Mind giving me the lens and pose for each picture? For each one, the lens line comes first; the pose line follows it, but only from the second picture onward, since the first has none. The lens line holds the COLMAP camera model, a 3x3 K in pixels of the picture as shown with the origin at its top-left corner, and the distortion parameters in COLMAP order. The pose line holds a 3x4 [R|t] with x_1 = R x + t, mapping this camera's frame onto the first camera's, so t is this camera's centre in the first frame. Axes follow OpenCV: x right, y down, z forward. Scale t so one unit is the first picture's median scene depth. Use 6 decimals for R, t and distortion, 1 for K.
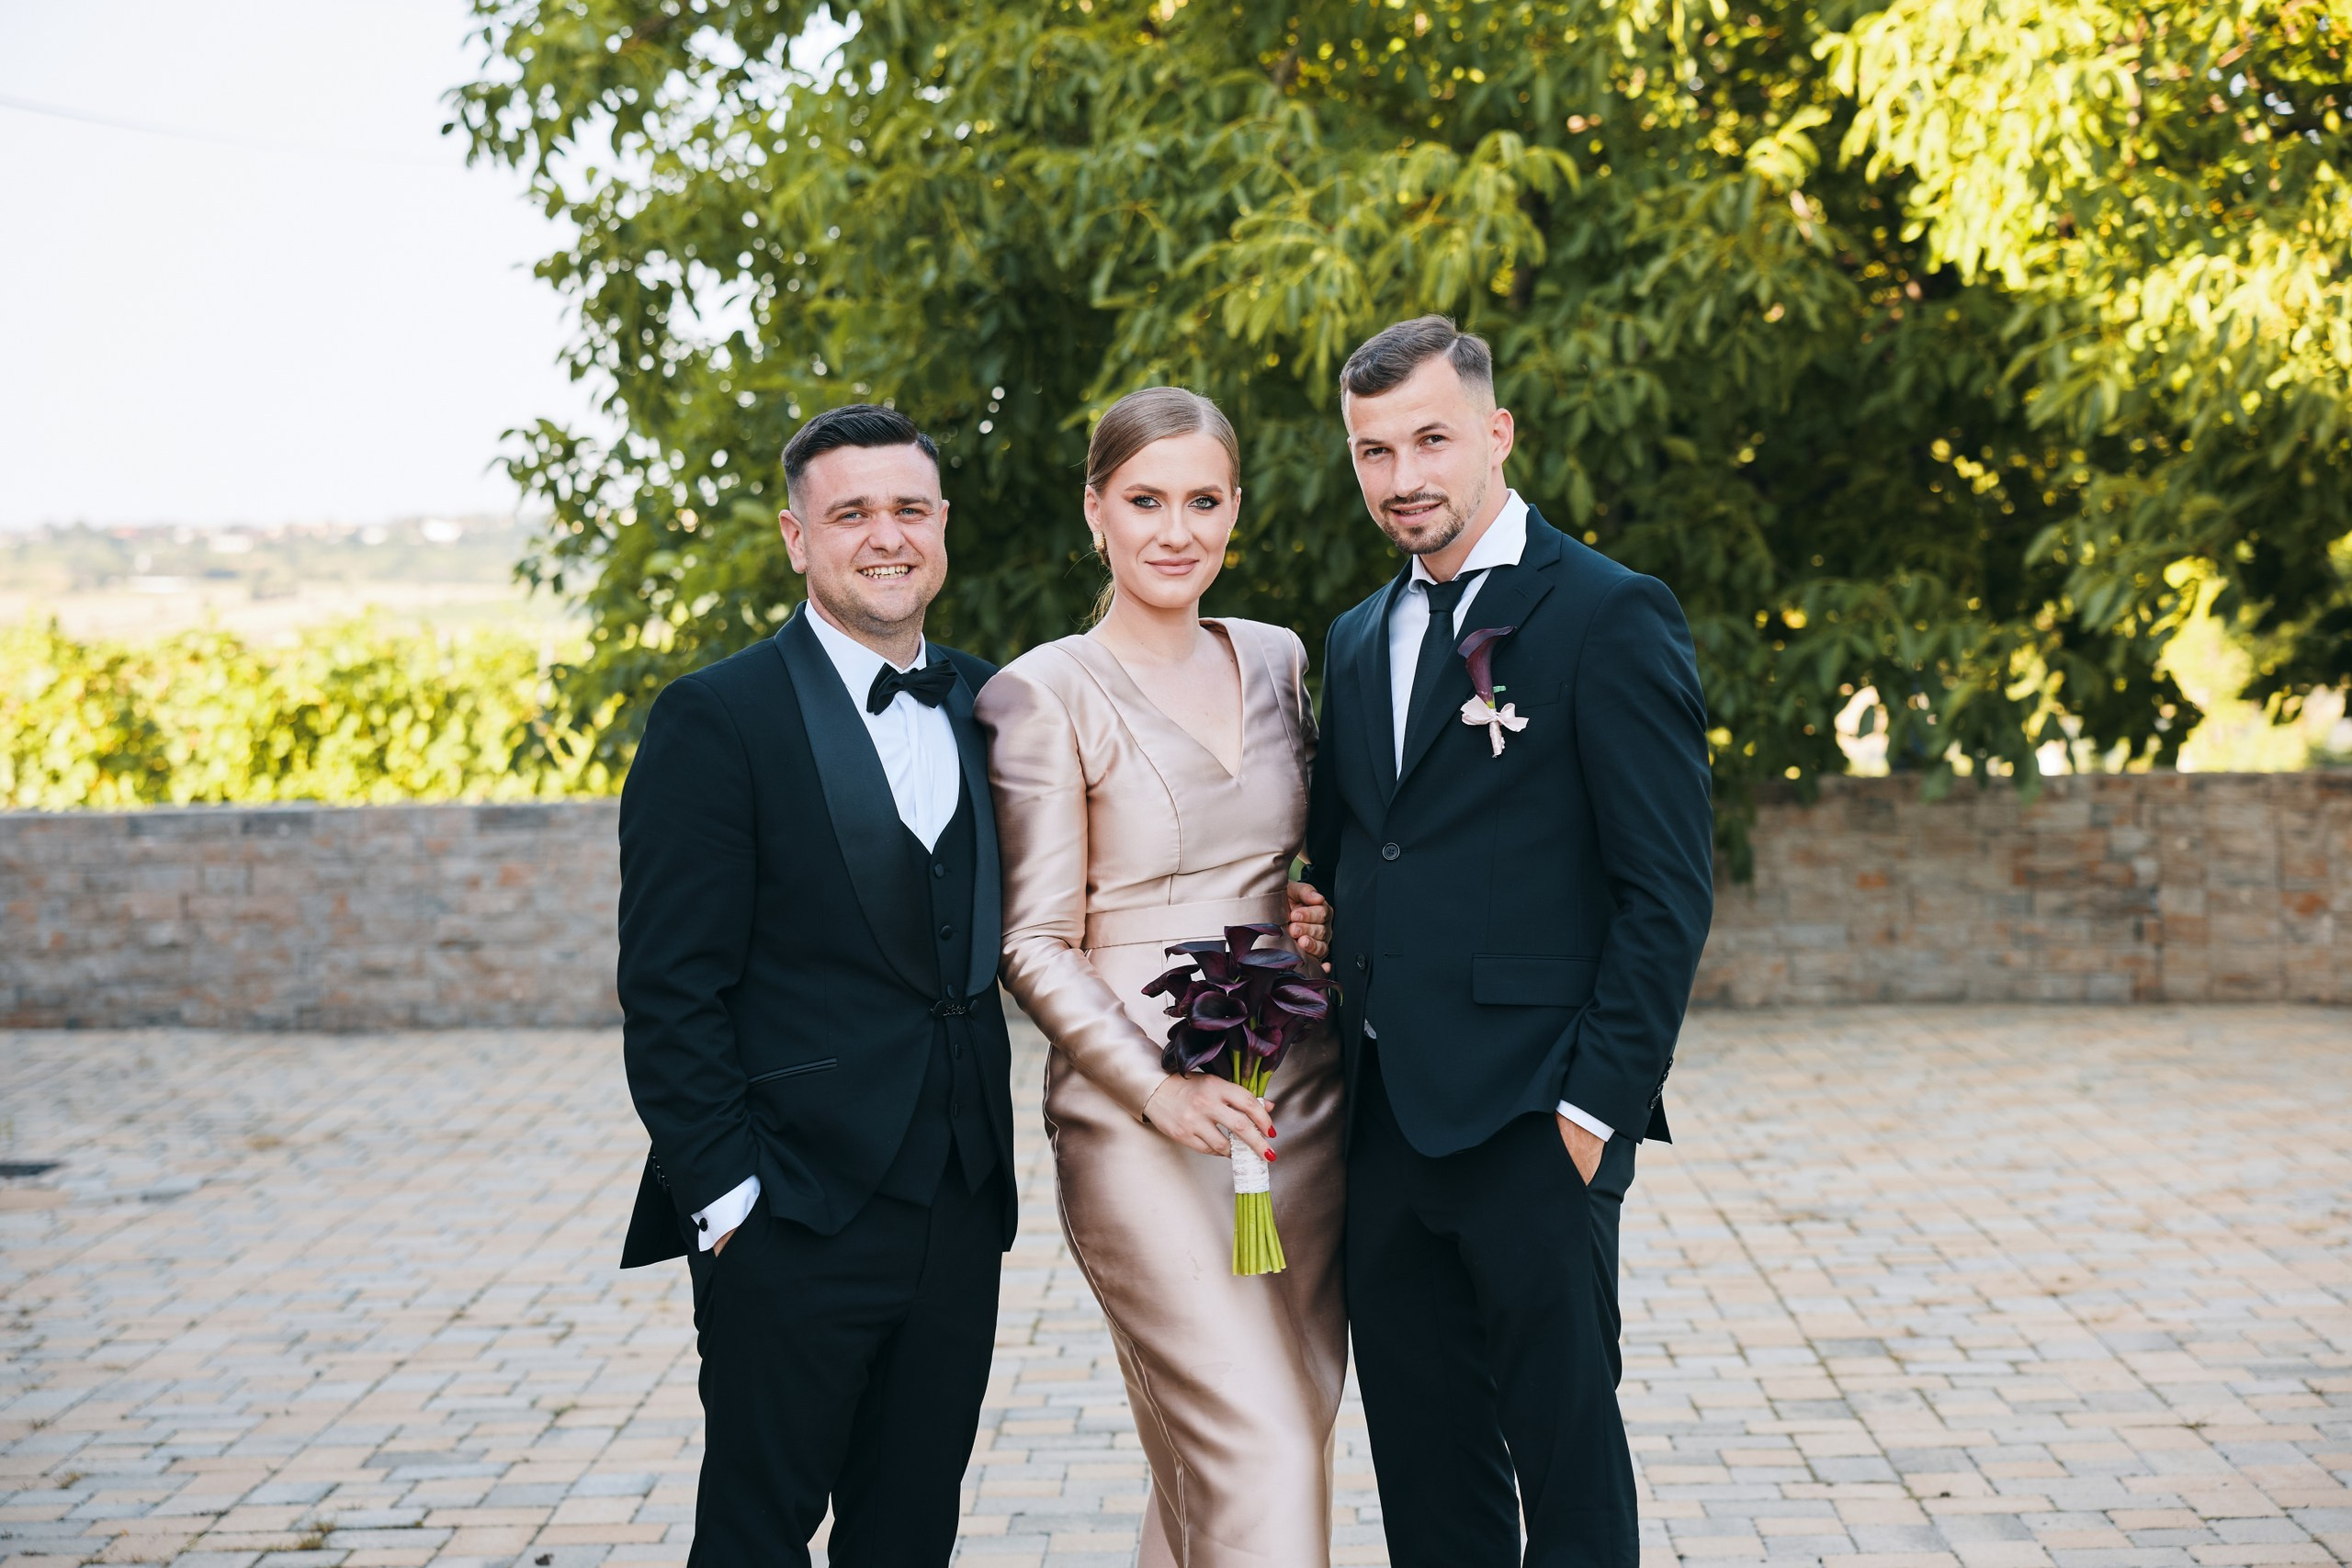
lens RADIAL K [[4816.8, 0, 1166.8], [0, 4816.8, 784.8], [0, 0, 1]] dist [0.081097, 0.000000]
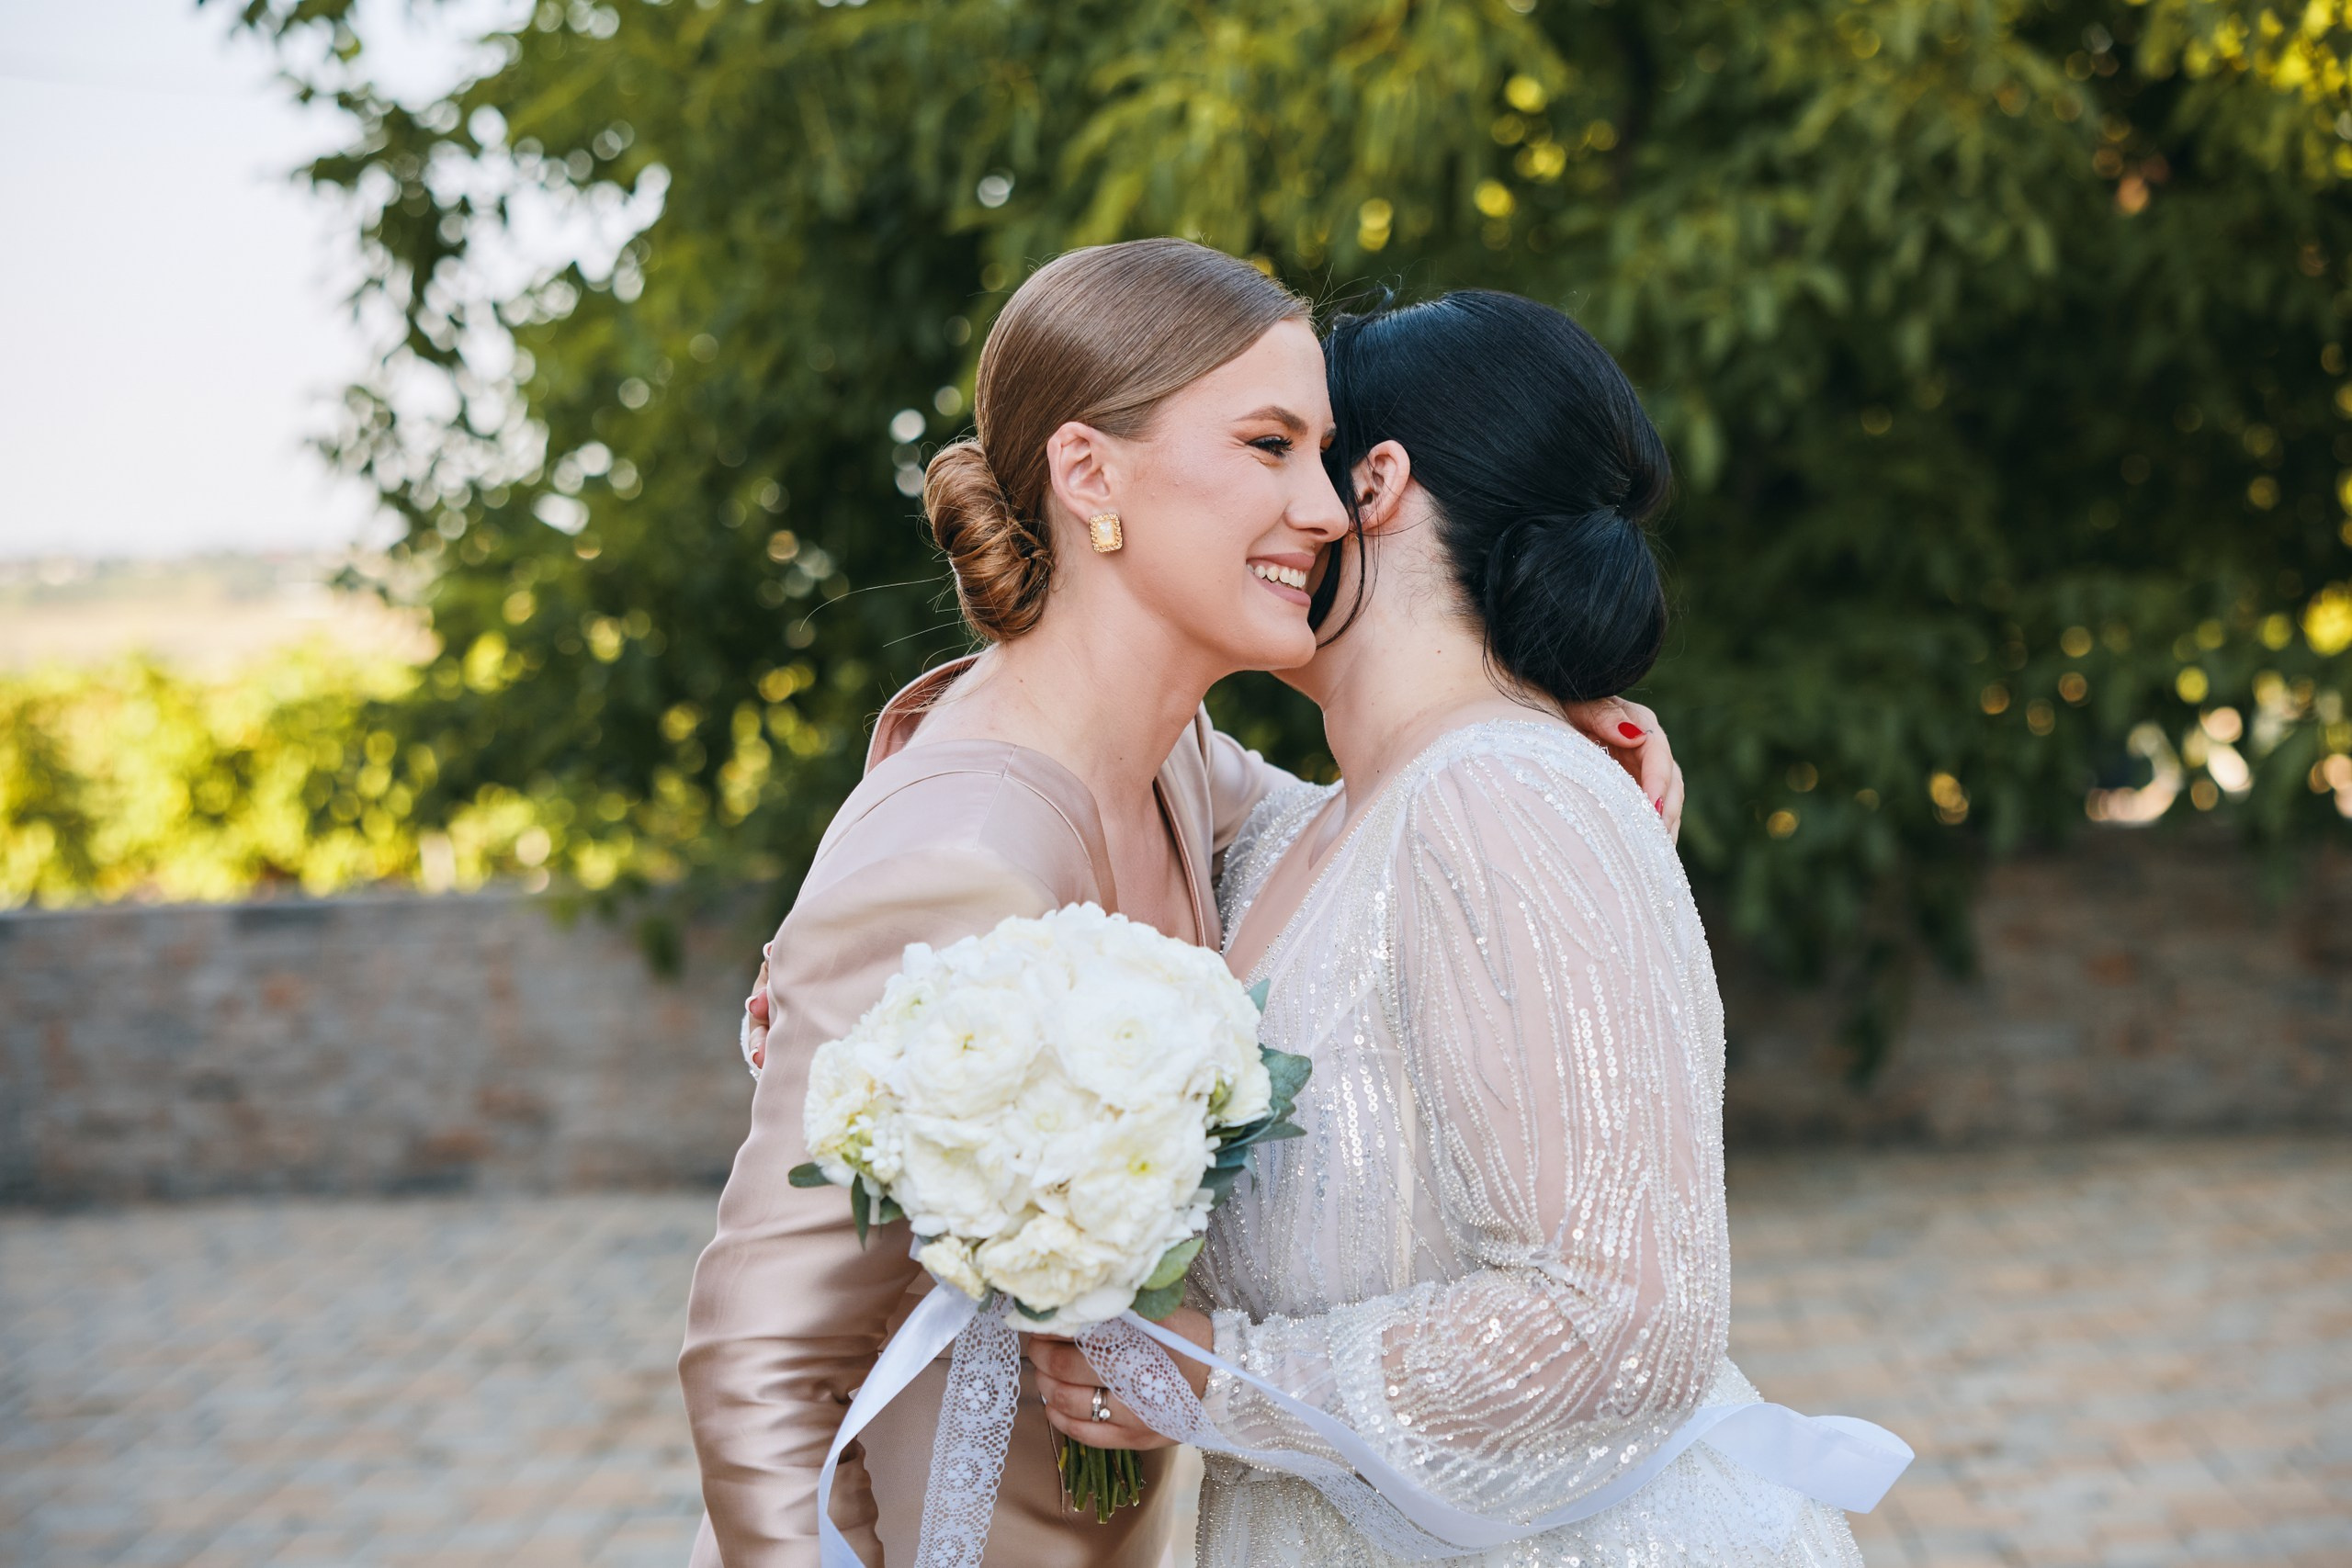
lens RADIAL K [[4816.8, 0, 1186.5], [0, 4816.8, 787.4], [0, 0, 1]] dist [0.081097, 0.000000]
pose [[0.999400, -0.019528, -0.028594, 0.026285], [0.019539, 0.999809, 0.000124, -0.010549], [0.028586, -0.000683, 0.999591, 0.257064]]
